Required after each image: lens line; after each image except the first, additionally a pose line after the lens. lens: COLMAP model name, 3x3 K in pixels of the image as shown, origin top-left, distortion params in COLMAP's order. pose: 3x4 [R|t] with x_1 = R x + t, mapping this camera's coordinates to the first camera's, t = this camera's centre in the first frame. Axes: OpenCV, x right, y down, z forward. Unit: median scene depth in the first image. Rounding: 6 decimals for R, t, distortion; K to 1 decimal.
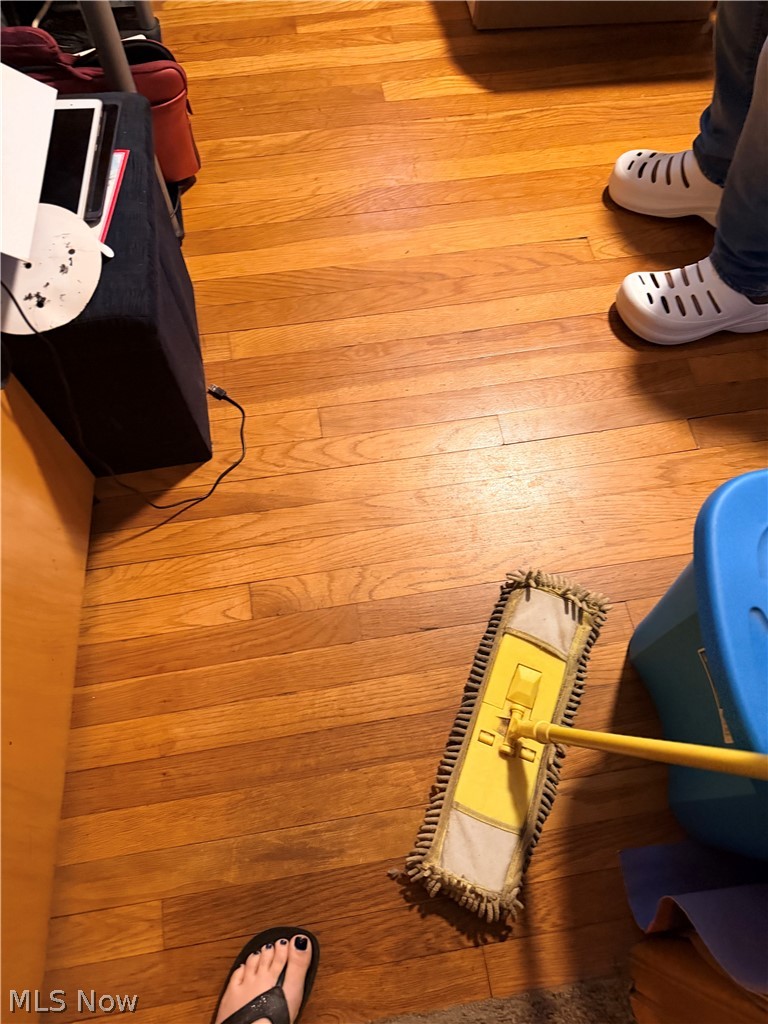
lens RADIAL K [[735.8, 0, 389.0], [0, 735.8, 517.0], [0, 0, 1]] dist [0.043393, -0.064503]
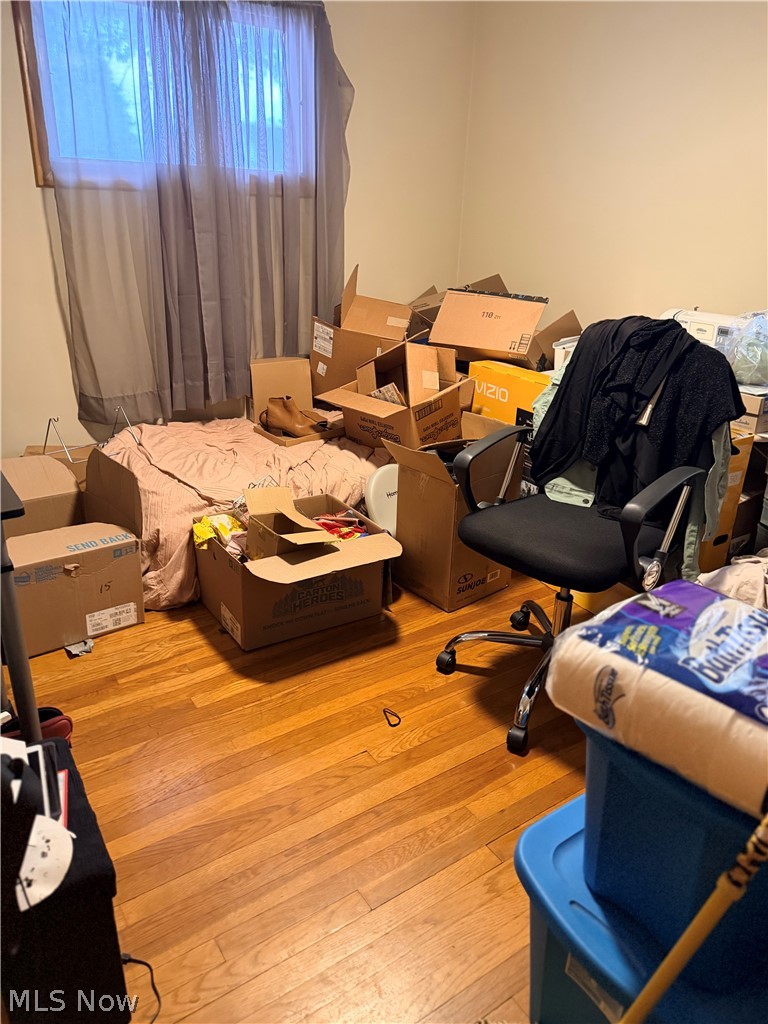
lens RADIAL K [[735.8, 0, 389.0], [0, 735.8, 517.0], [0, 0, 1]] dist [0.043393, -0.064503]
pose [[0.905754, -0.159179, 0.392774, -0.186944], [0.385049, 0.696266, -0.605765, 0.193209], [-0.177050, 0.699911, 0.691937, -0.315417]]
